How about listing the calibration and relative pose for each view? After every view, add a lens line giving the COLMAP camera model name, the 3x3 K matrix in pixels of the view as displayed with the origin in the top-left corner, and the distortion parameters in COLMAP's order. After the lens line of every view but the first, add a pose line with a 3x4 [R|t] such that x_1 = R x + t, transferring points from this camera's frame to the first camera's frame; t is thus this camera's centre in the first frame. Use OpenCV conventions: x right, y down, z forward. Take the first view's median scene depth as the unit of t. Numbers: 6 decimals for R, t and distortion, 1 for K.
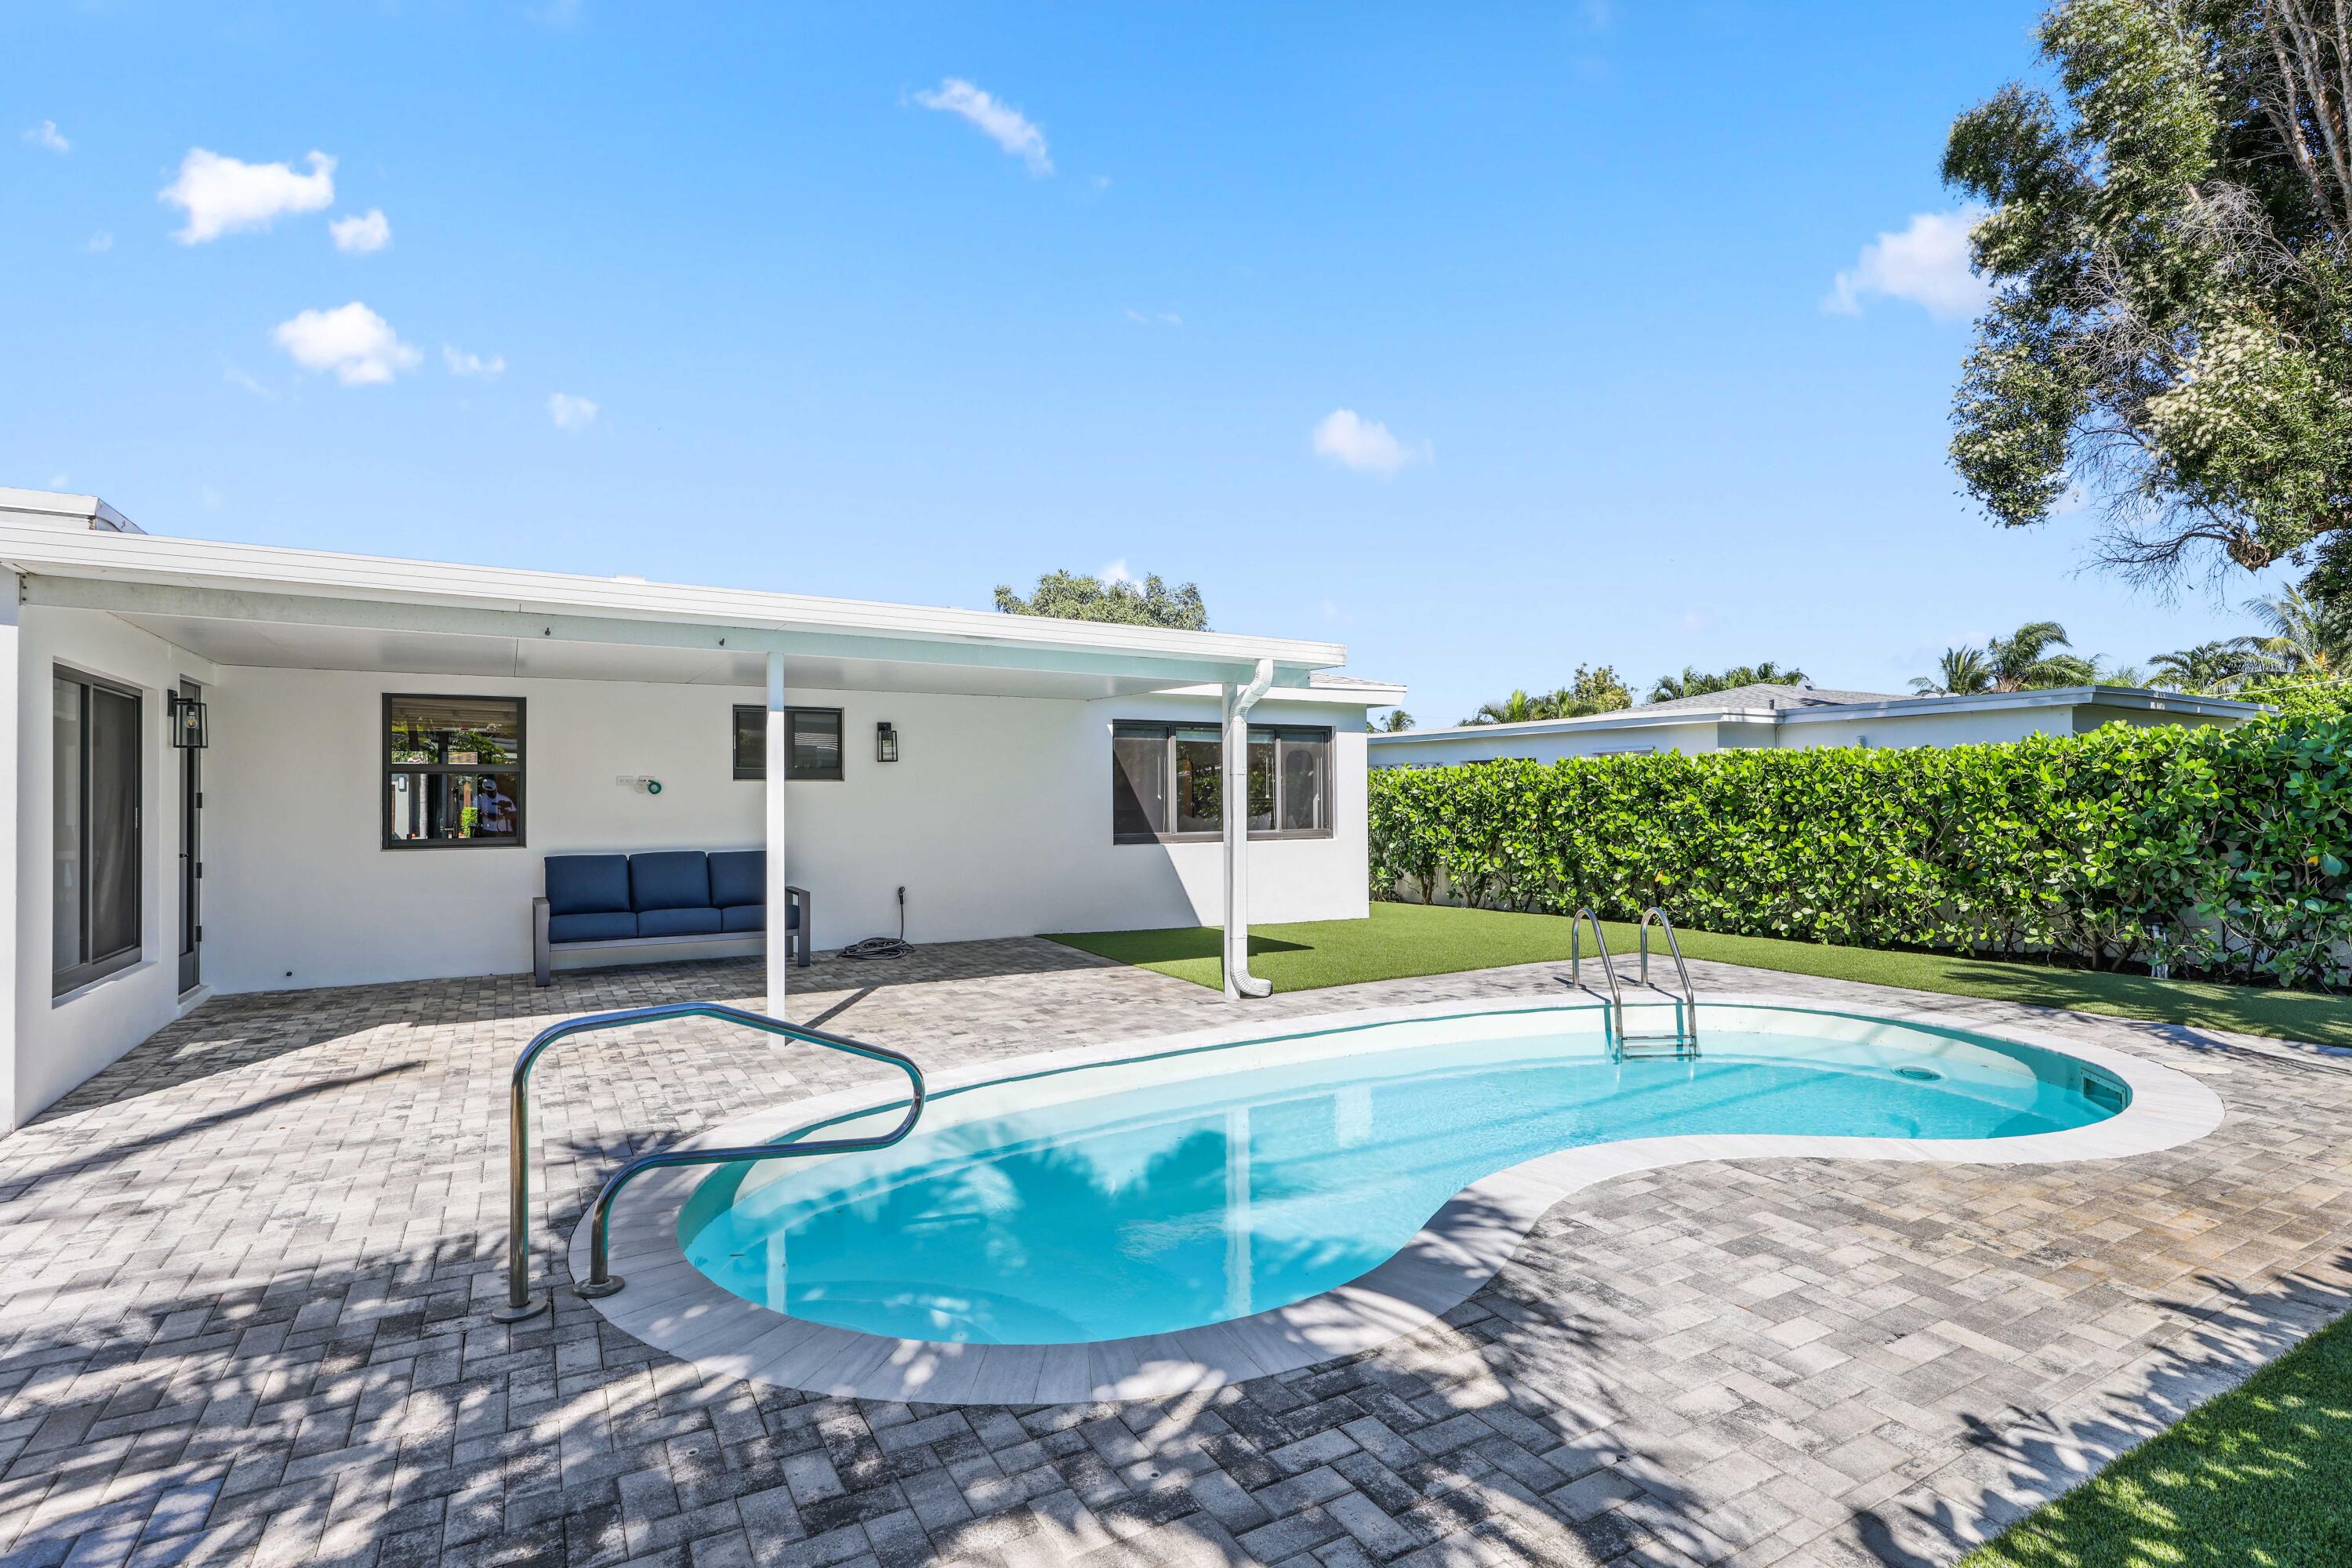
lens RADIAL K [[1144.5, 0, 1182.5], [0, 1144.5, 798.6], [0, 0, 1]] dist [0.002007, 0.000633]
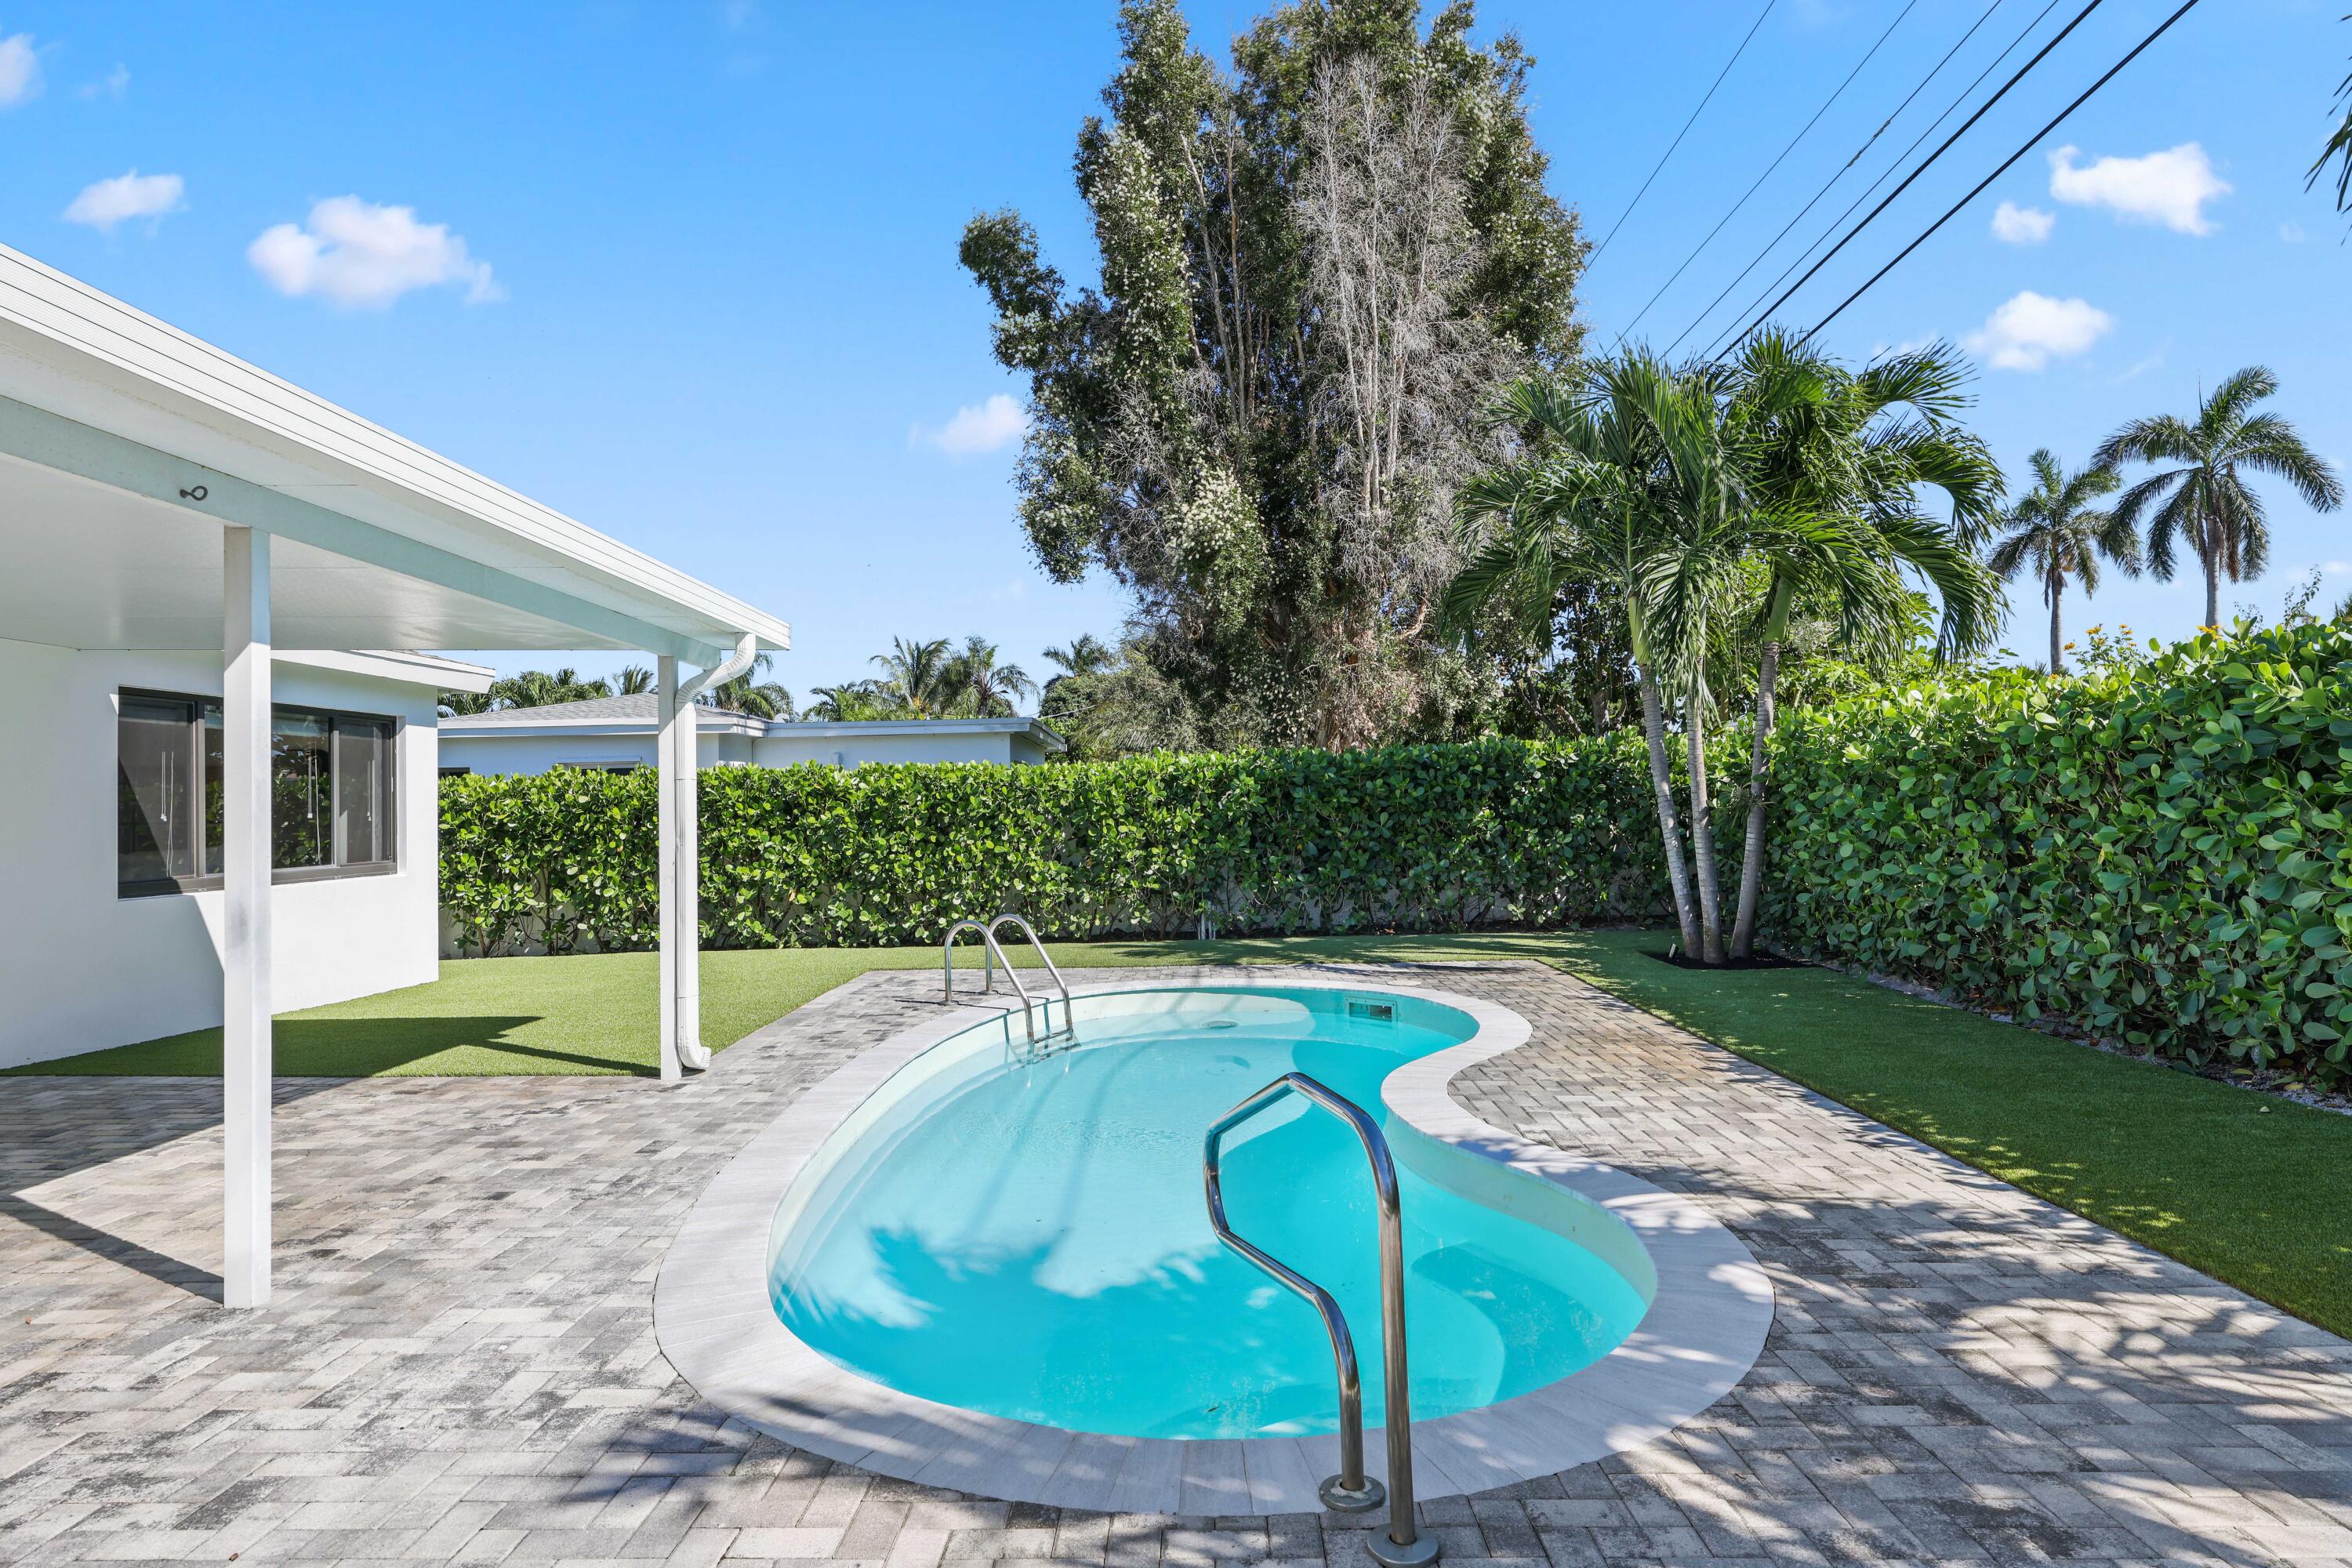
lens RADIAL K [[1288.6, 0, 1177.1], [0, 1288.6, 773.1], [0, 0, 1]] dist [0.003290, -0.000090]
pose [[0.513188, 0.017130, 0.858105, -0.448677], [0.015217, 0.999462, -0.029052, 0.004415], [-0.858141, 0.027967, 0.512651, 0.244773]]
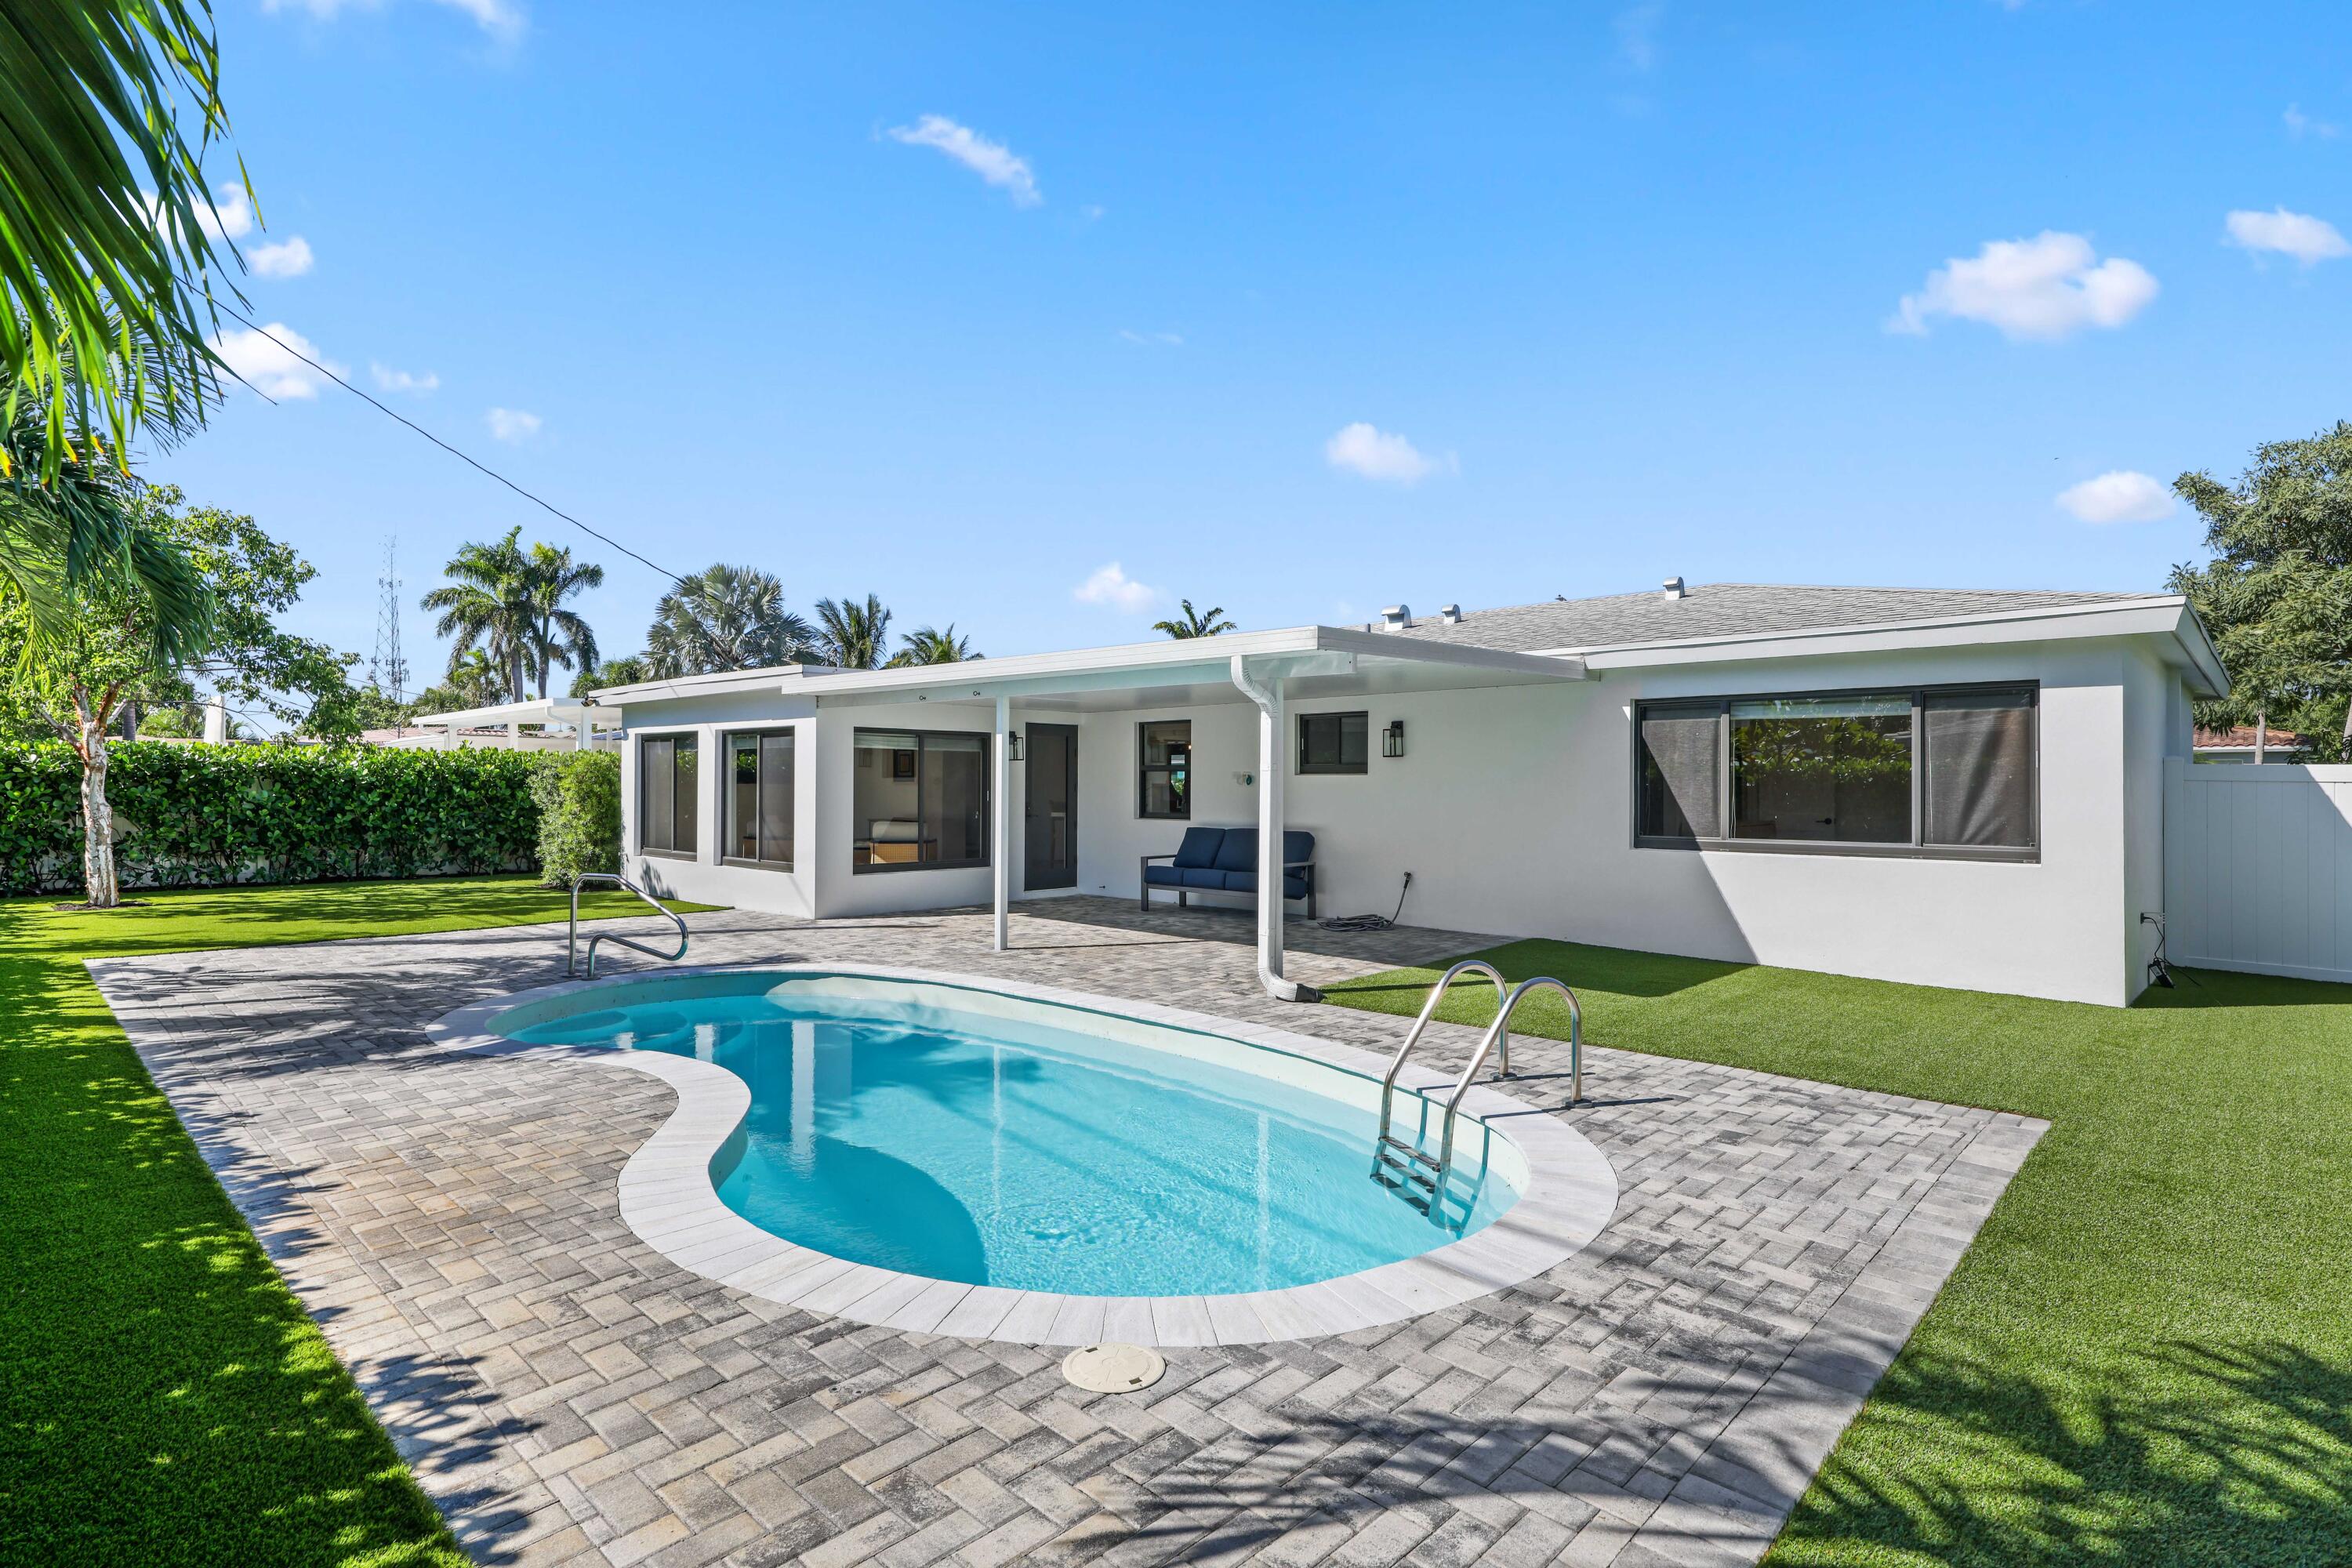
lens RADIAL K [[1163.1, 0, 1183.7], [0, 1163.1, 781.3], [0, 0, 1]] dist [0.003844, 0.000131]
pose [[0.277991, 0.003460, -0.960578, 0.864216], [-0.005958, 0.999980, 0.001878, -0.010680], [0.960565, 0.005201, 0.278006, 0.560379]]
